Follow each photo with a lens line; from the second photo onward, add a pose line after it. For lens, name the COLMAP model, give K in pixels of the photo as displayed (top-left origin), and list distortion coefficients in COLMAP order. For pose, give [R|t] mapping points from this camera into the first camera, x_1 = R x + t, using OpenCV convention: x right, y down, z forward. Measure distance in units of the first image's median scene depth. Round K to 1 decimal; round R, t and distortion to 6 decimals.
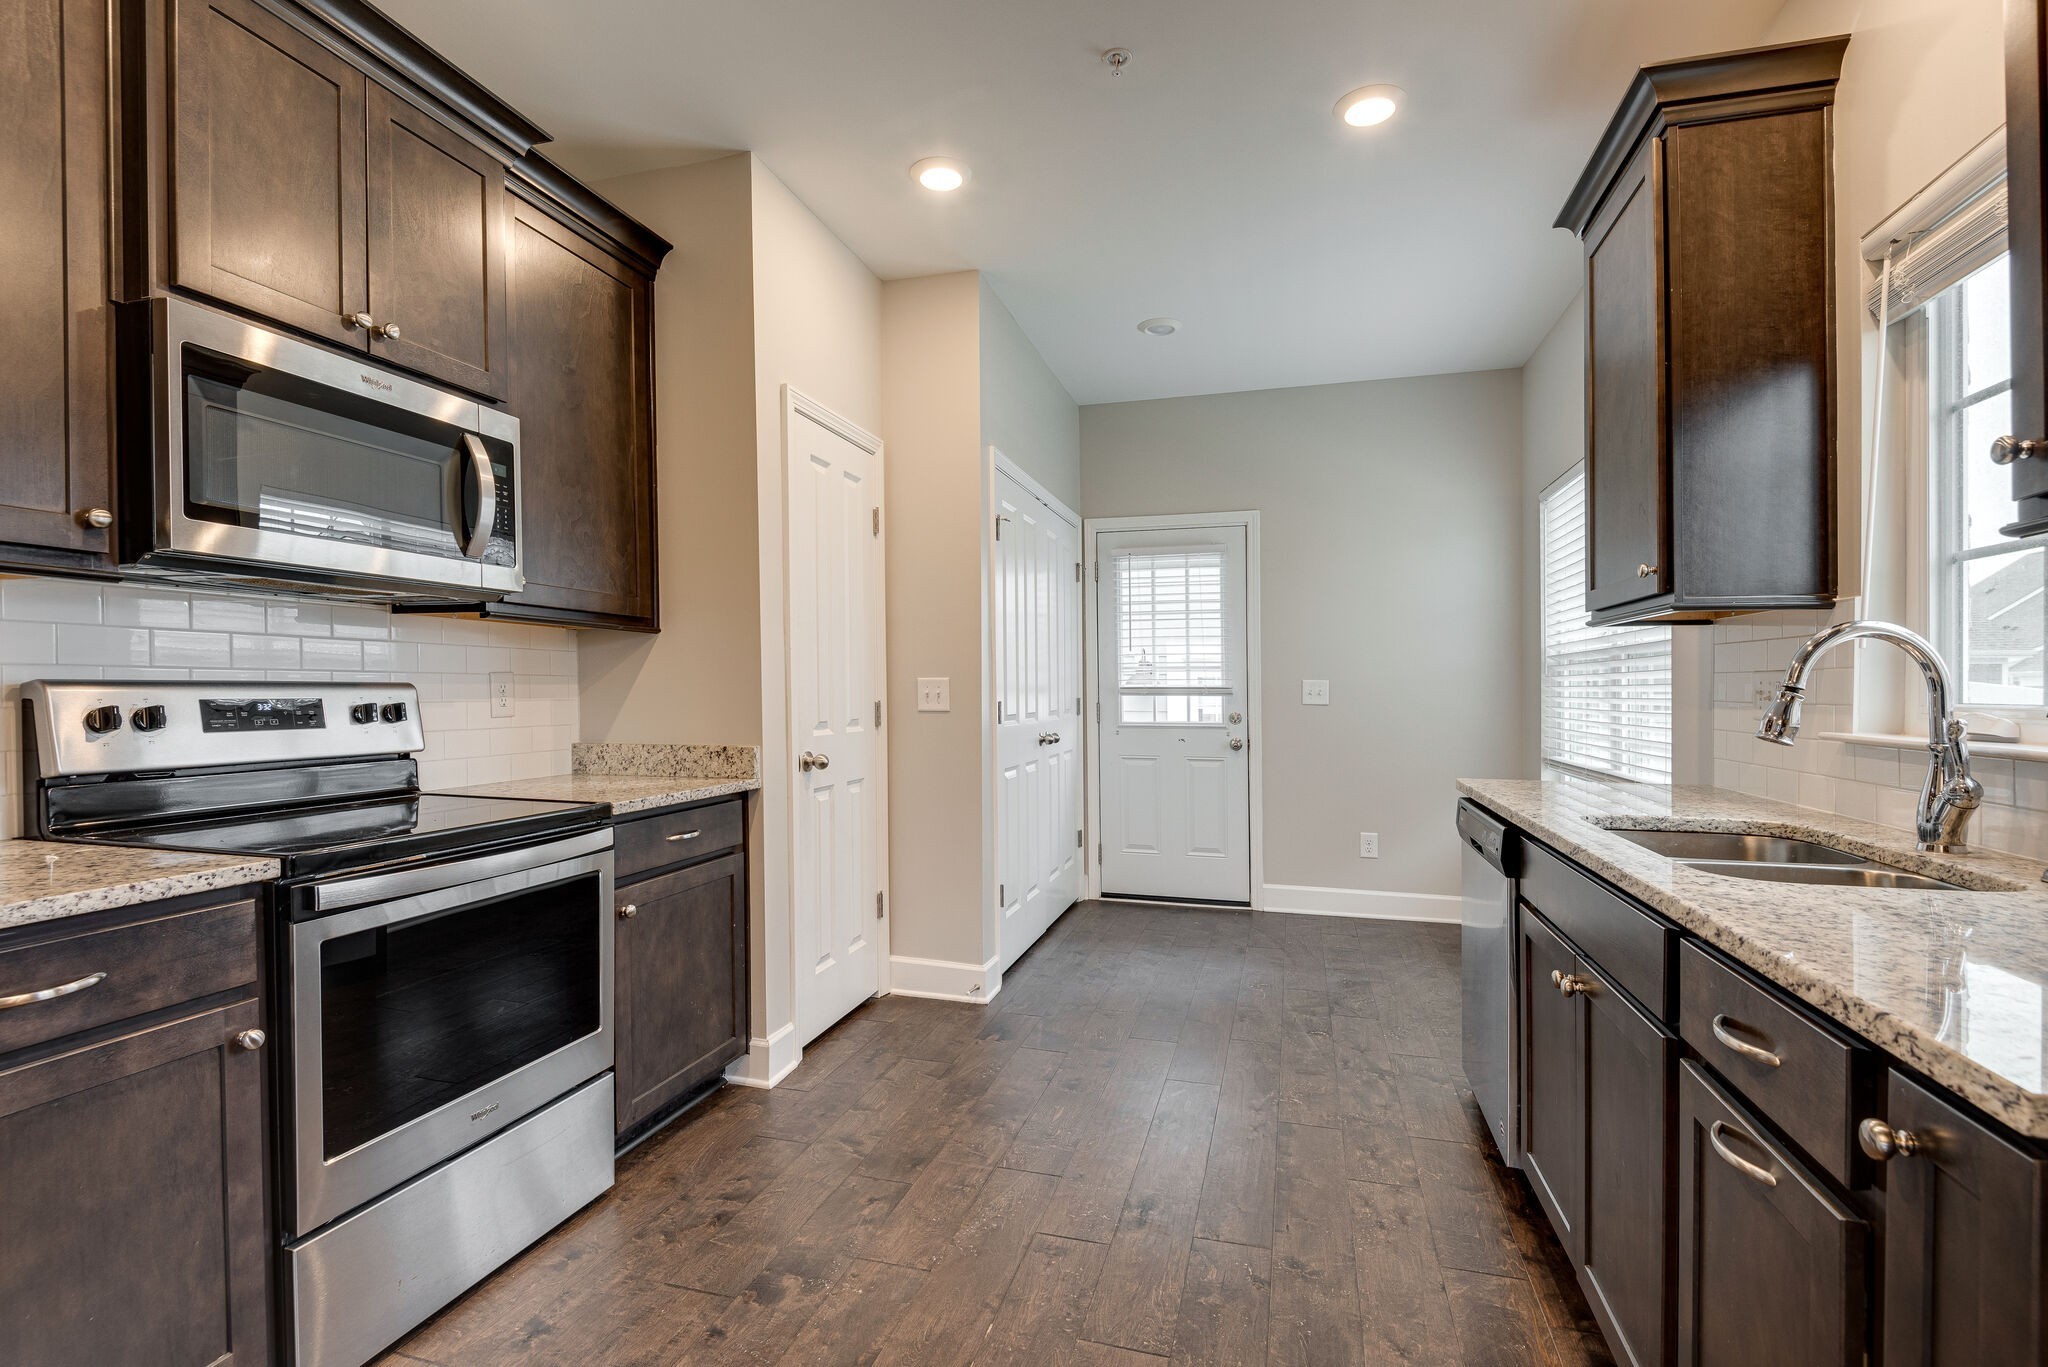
lens RADIAL K [[954.2, 0, 1025.5], [0, 954.2, 693.6], [0, 0, 1]] dist [0.033284, -0.021961]
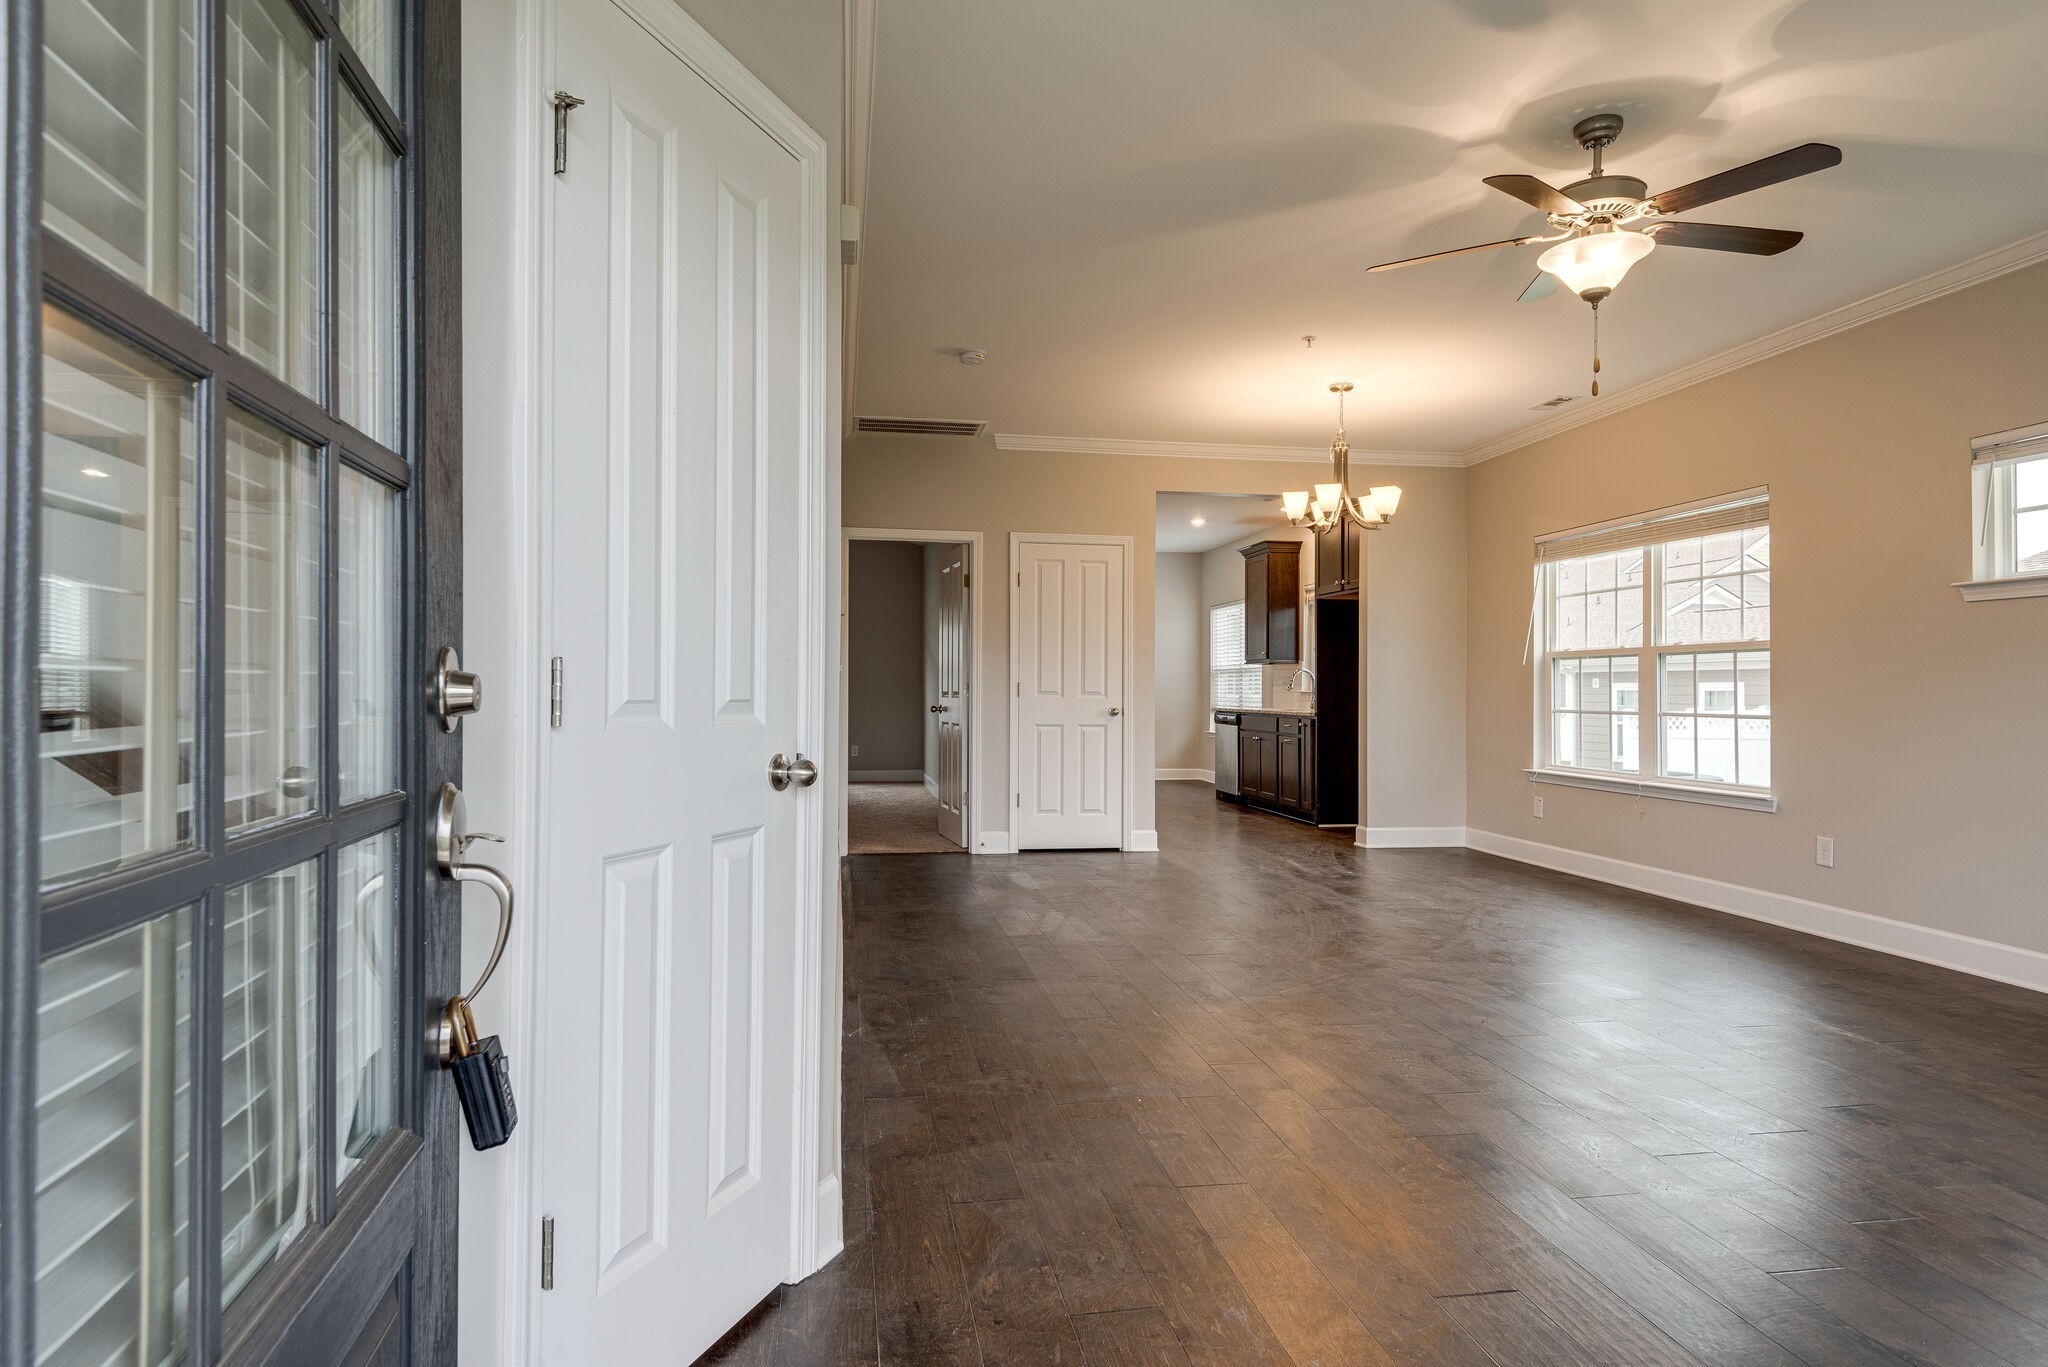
lens RADIAL K [[1006.1, 0, 1024.0], [0, 1006.1, 683.5], [0, 0, 1]] dist [0.001486, -0.001874]
pose [[0.917459, 0.008095, 0.397747, -1.911433], [-0.003946, 0.999929, -0.011249, 0.057862], [-0.397810, 0.008751, 0.917426, -2.419759]]
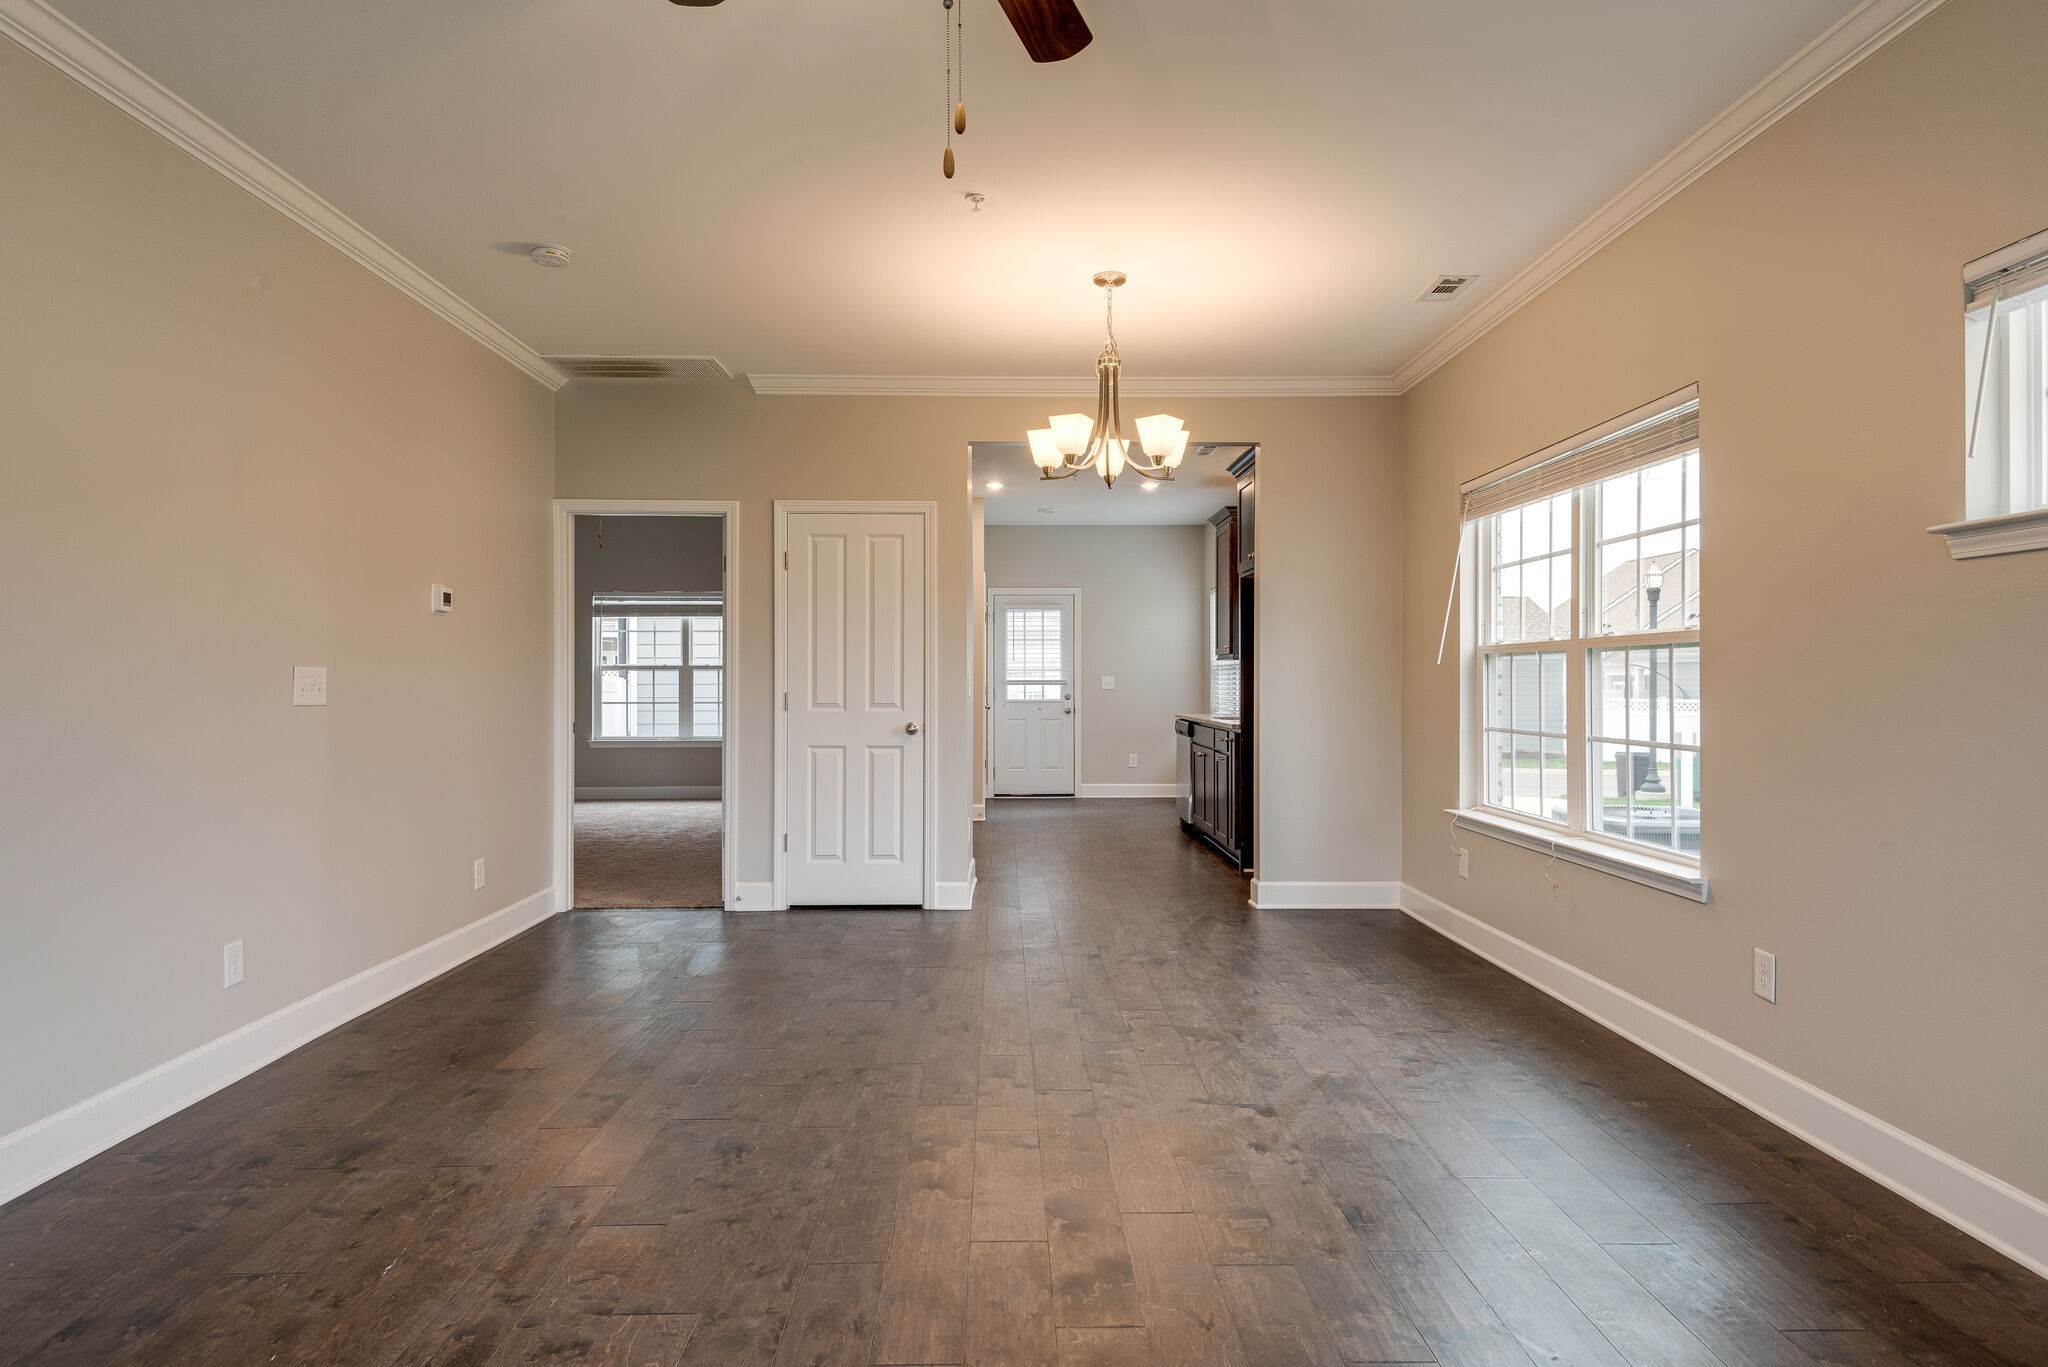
lens RADIAL K [[1083.6, 0, 1024.0], [0, 1083.6, 683.5], [0, 0, 1]] dist [0.051144, -0.017174]
pose [[0.958723, -0.000957, 0.284340, -1.039808], [0.002314, 0.999987, -0.004436, 0.018770], [-0.284332, 0.004911, 0.958713, -2.271799]]
